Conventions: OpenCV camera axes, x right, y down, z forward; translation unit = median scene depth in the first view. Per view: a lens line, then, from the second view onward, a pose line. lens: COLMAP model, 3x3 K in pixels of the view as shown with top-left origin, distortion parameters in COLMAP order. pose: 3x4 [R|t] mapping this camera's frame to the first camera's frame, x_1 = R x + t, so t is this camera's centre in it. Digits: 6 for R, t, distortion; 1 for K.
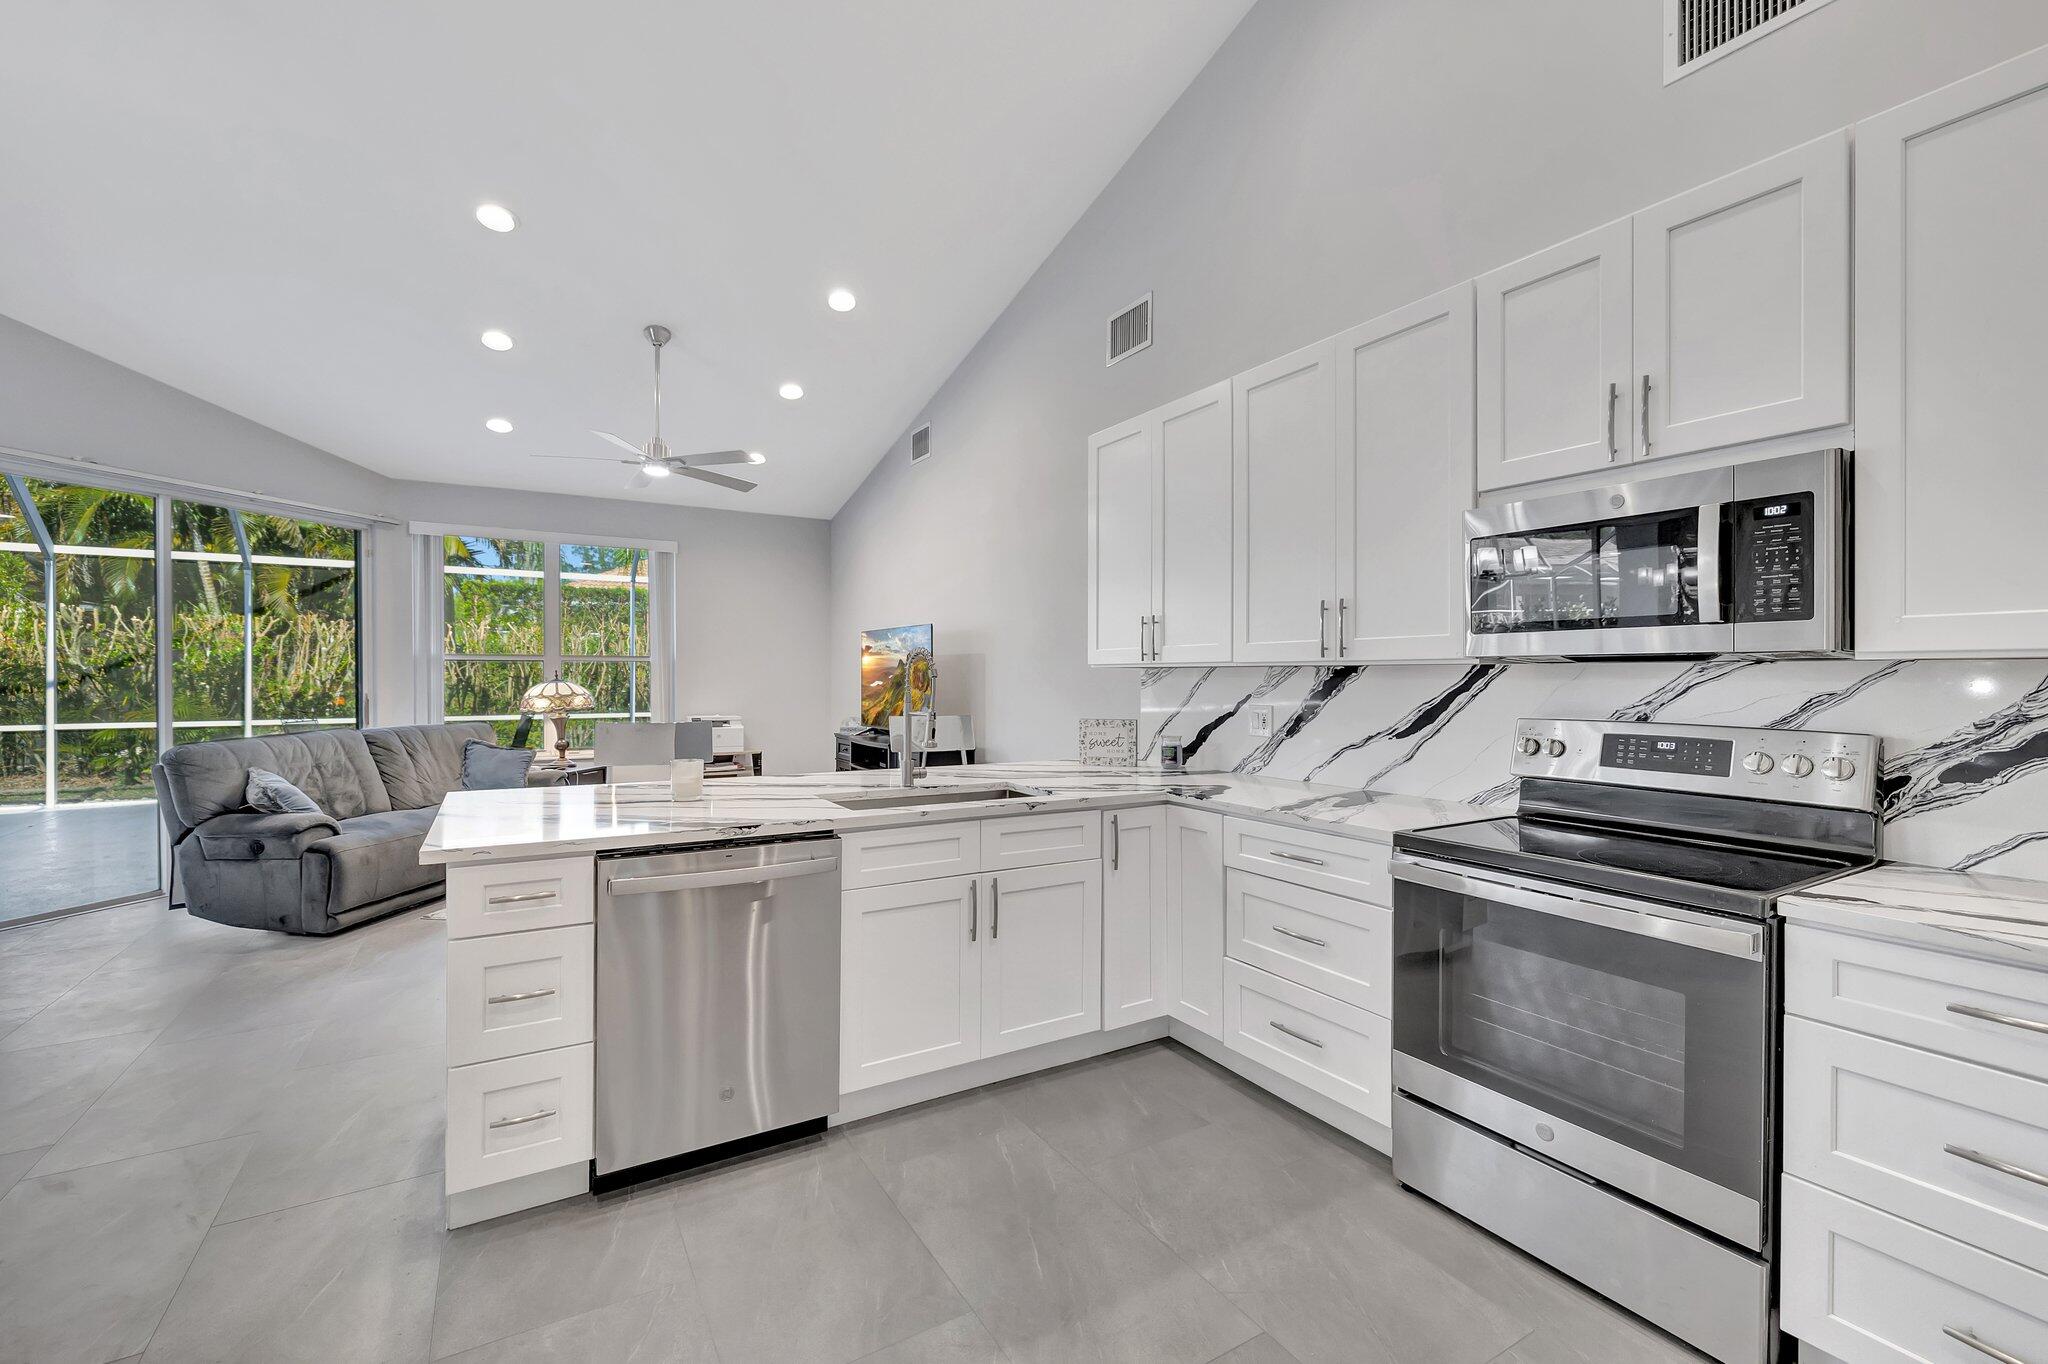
lens RADIAL K [[858.5, 0, 1015.7], [0, 858.5, 687.2], [0, 0, 1]] dist [-0.002497, 0.000787]
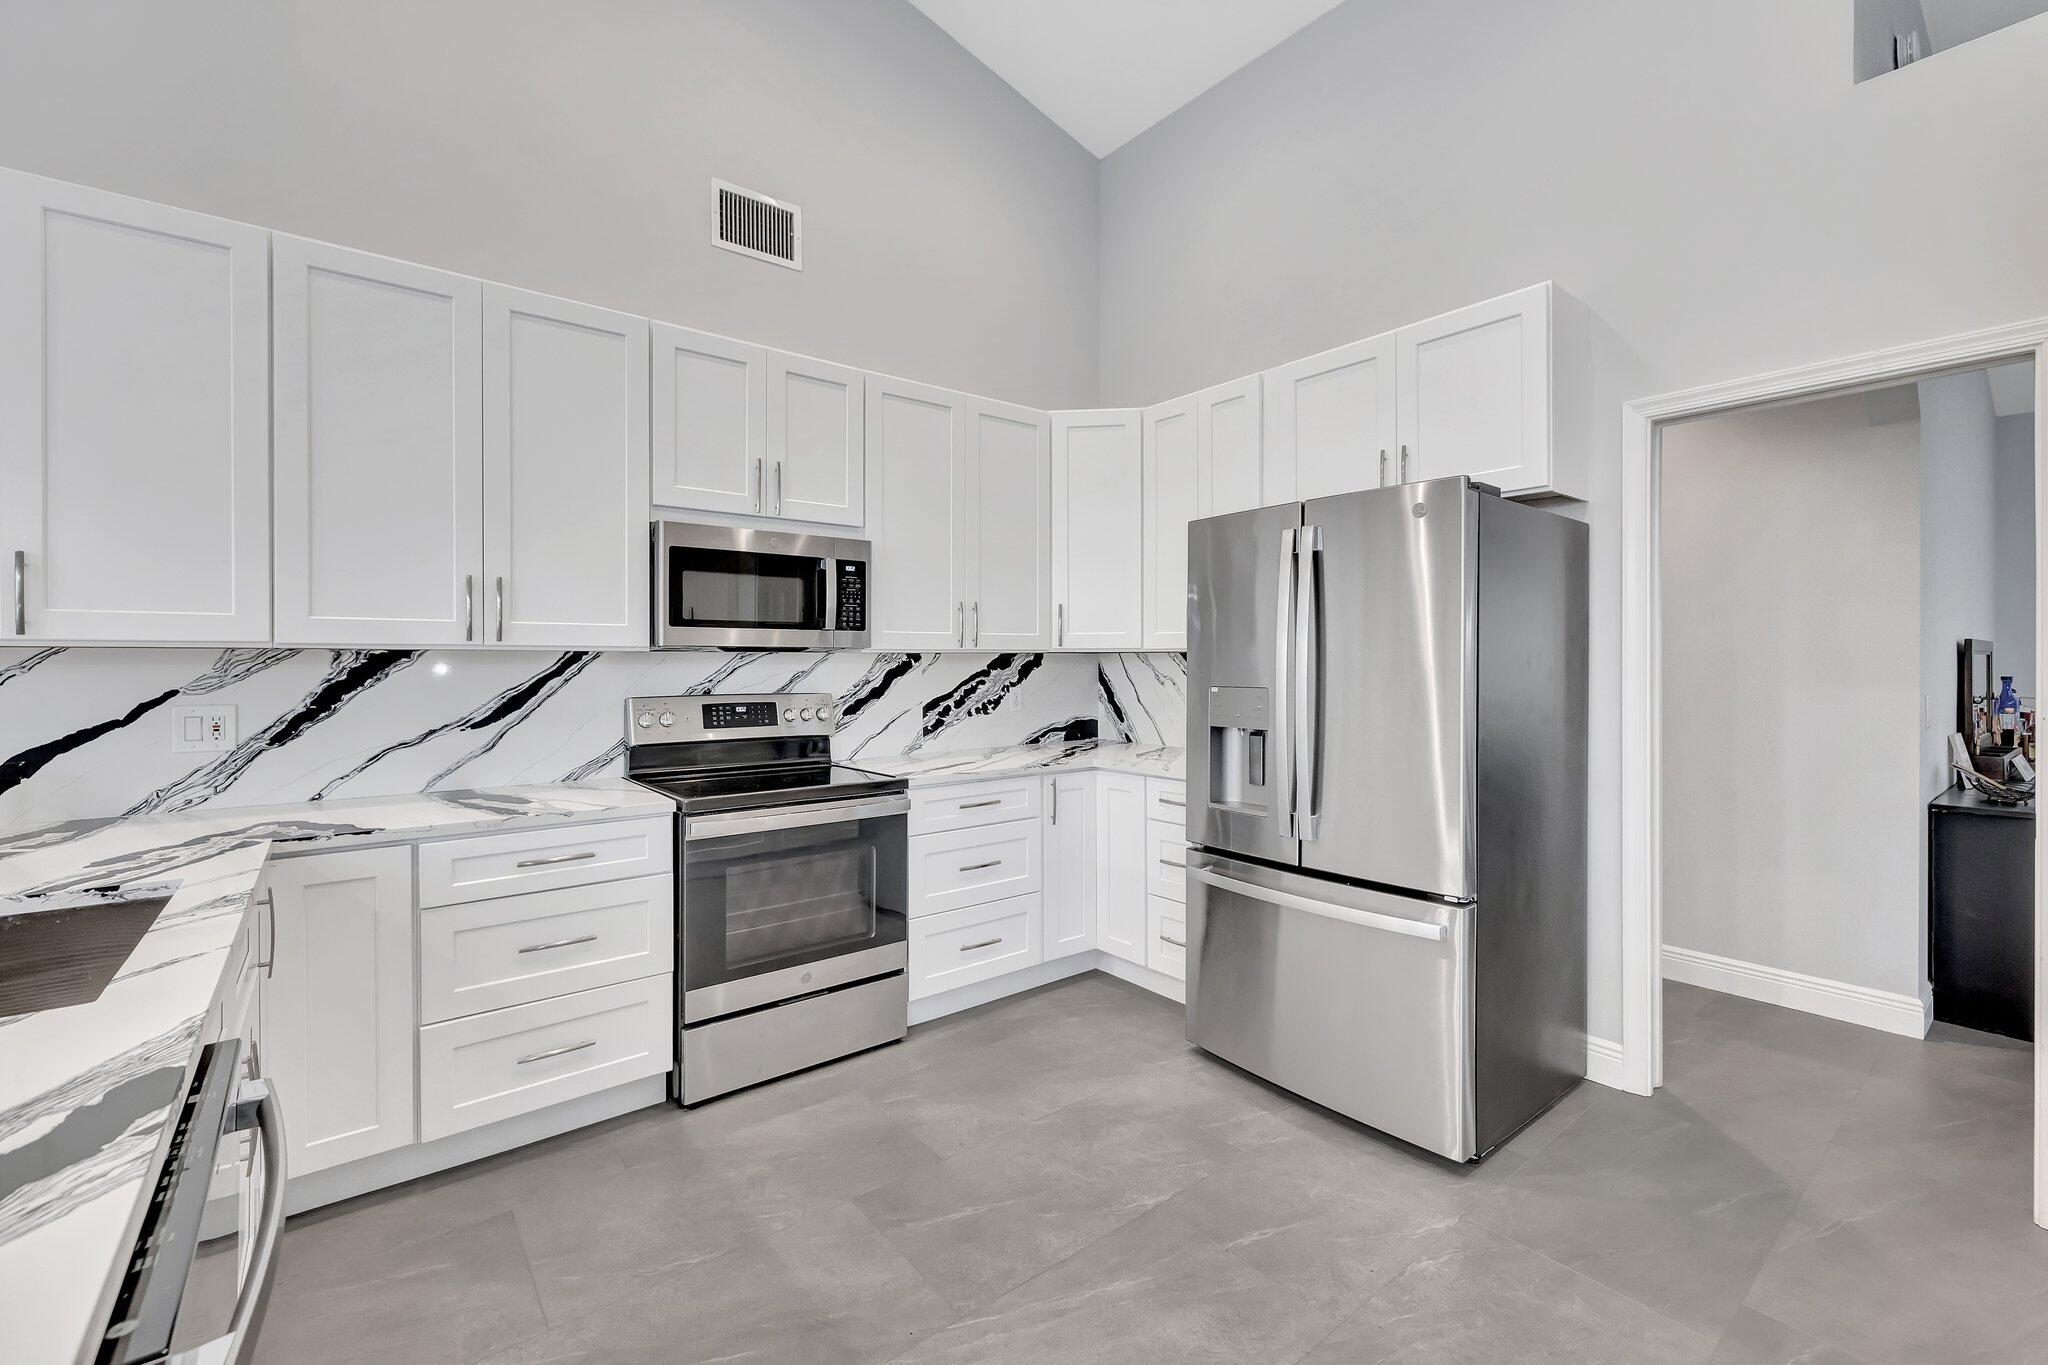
lens RADIAL K [[858.5, 0, 1024.4], [0, 858.5, 664.0], [0, 0, 1]] dist [-0.002497, 0.000787]
pose [[-0.139677, -0.003550, 0.990191, -0.477896], [0.013628, 0.999892, 0.005508, -0.006455], [-0.990103, 0.014263, -0.139614, 0.461392]]
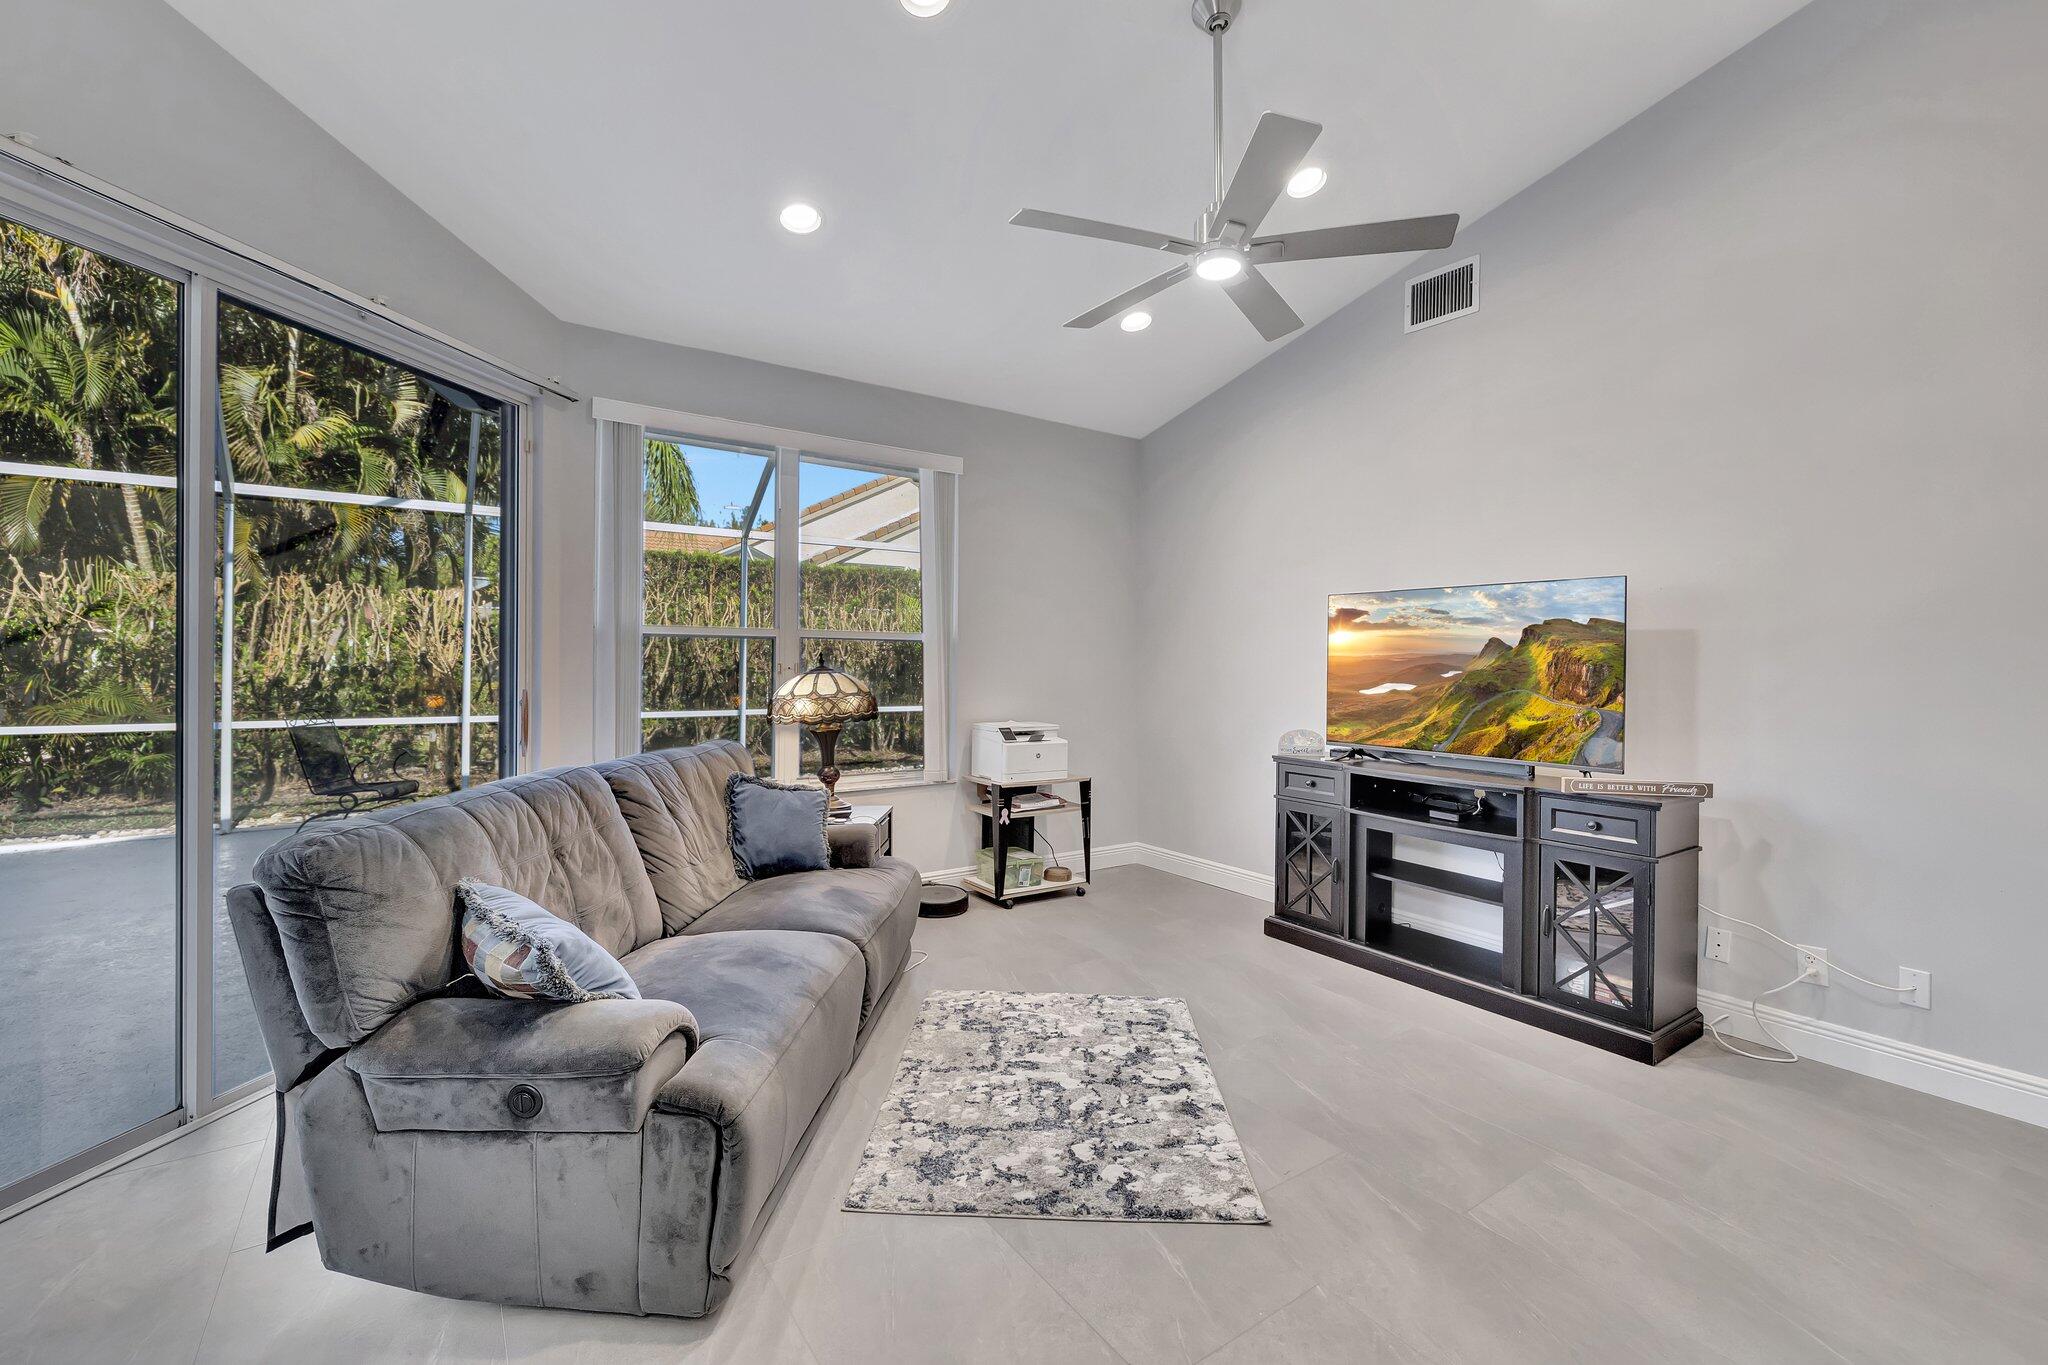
lens RADIAL K [[858.5, 0, 1013.1], [0, 858.5, 669.6], [0, 0, 1]] dist [-0.002497, 0.000787]
pose [[0.997692, 0.007503, 0.067480, -0.851416], [-0.007285, 0.999967, -0.003484, -0.012866], [-0.067504, 0.002984, 0.997715, 0.733854]]
